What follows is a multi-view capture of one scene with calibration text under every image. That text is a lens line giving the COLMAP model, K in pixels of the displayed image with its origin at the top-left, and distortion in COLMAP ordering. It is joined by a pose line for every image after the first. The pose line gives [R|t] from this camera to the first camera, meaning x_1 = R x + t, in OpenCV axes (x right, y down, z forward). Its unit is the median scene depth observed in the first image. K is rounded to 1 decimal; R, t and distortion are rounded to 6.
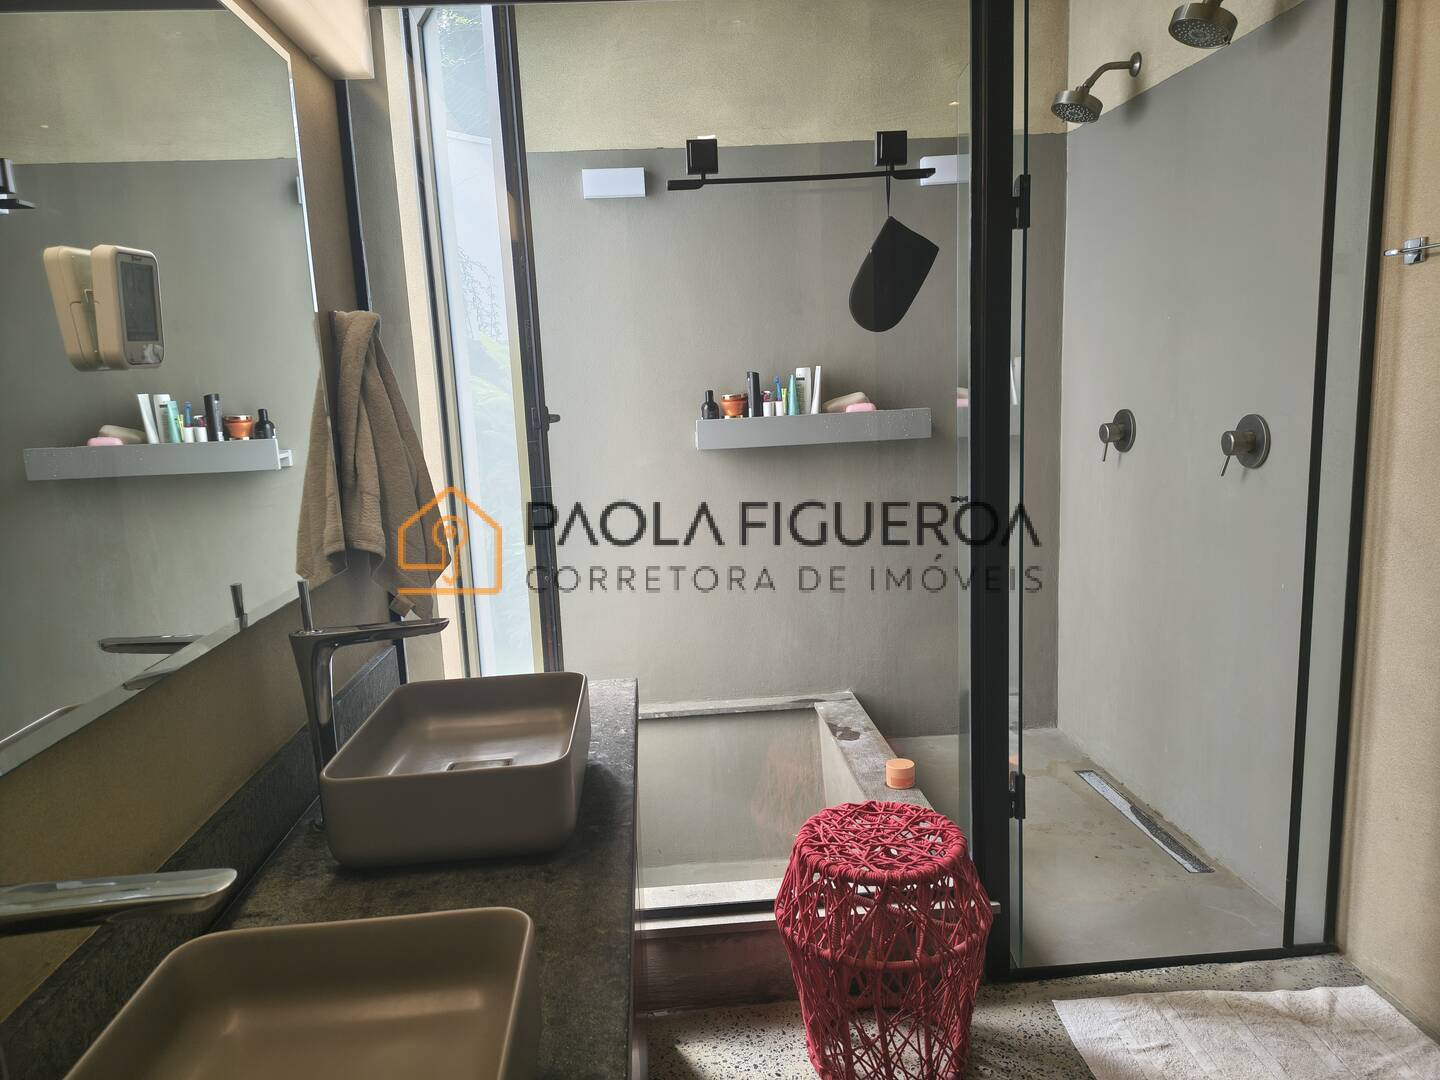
lens RADIAL K [[971.5, 0, 696.5], [0, 971.5, 563.6], [0, 0, 1]] dist [0.020675, -0.007270]
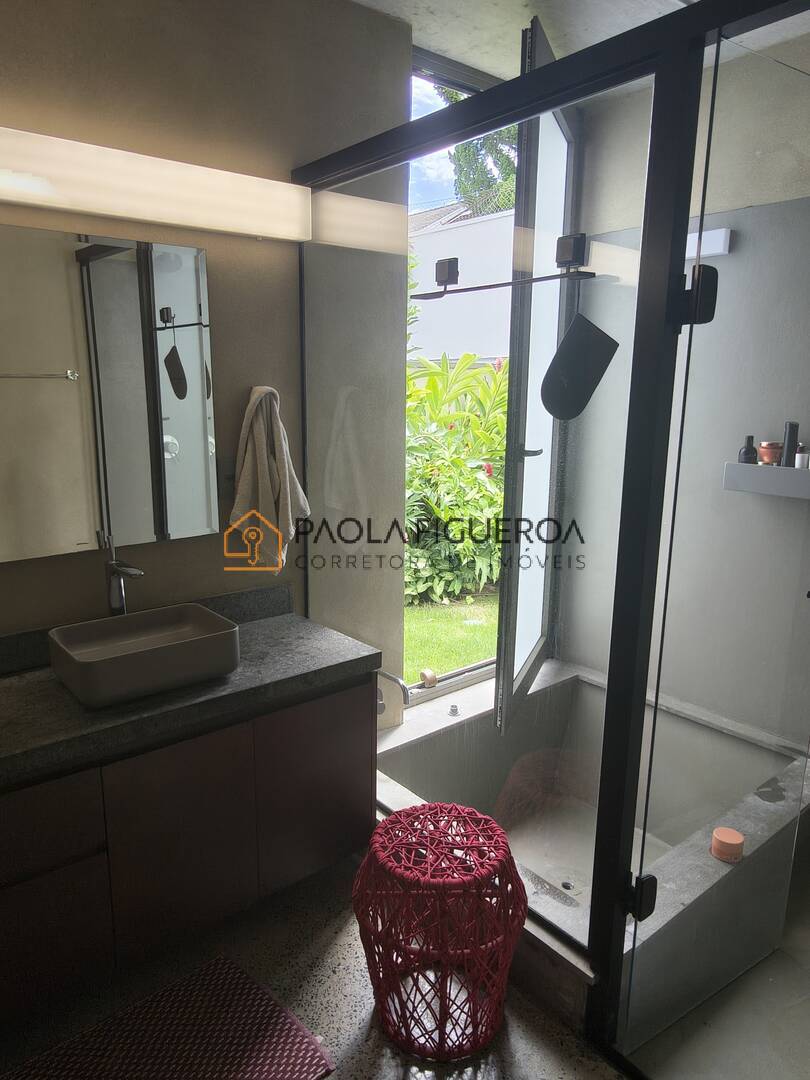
lens RADIAL K [[728.4, 0, 403.4], [0, 728.4, 556.4], [0, 0, 1]] dist [-0.001653, -0.001061]
pose [[0.589378, 0.236357, -0.772508, 0.750688], [-0.175270, 0.970878, 0.163329, -0.196945], [0.788615, 0.039135, 0.613640, 0.379544]]
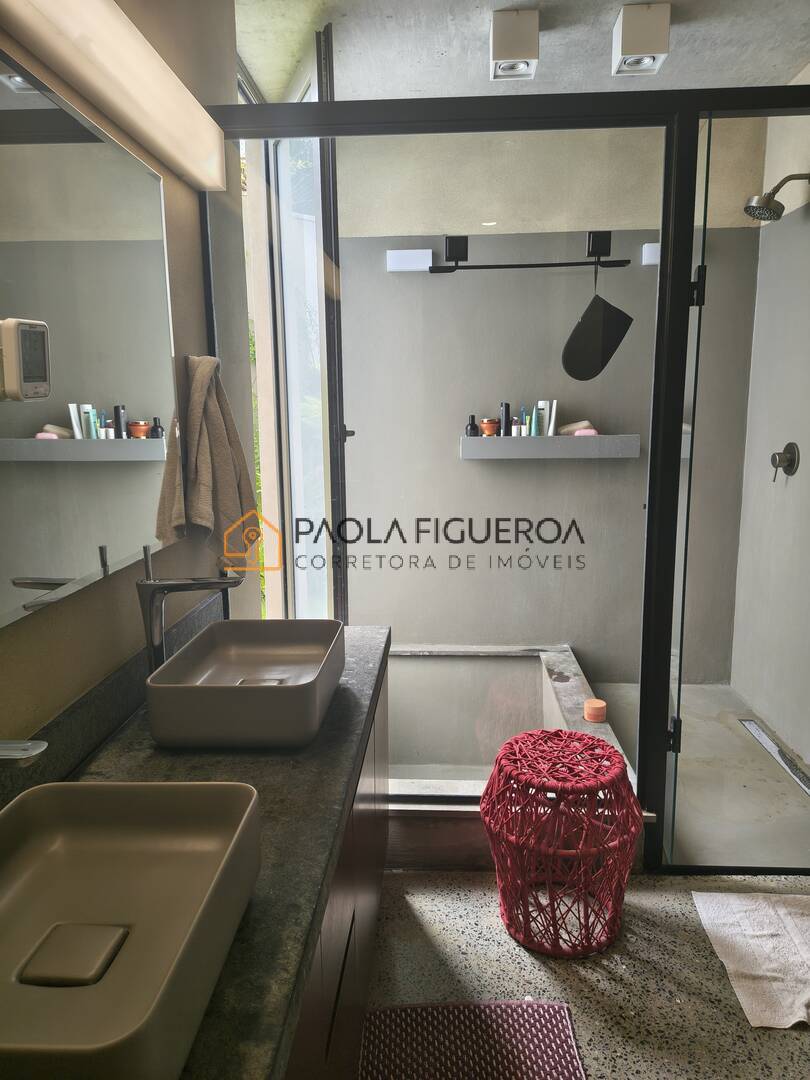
lens RADIAL K [[728.6, 0, 405.0], [0, 728.6, 540.0], [0, 0, 1]] dist [0.020675, -0.007270]
pose [[0.993139, 0.054873, -0.103270, 0.059661], [-0.054459, 0.998493, 0.006826, -0.012948], [0.103489, -0.001155, 0.994630, -0.025166]]
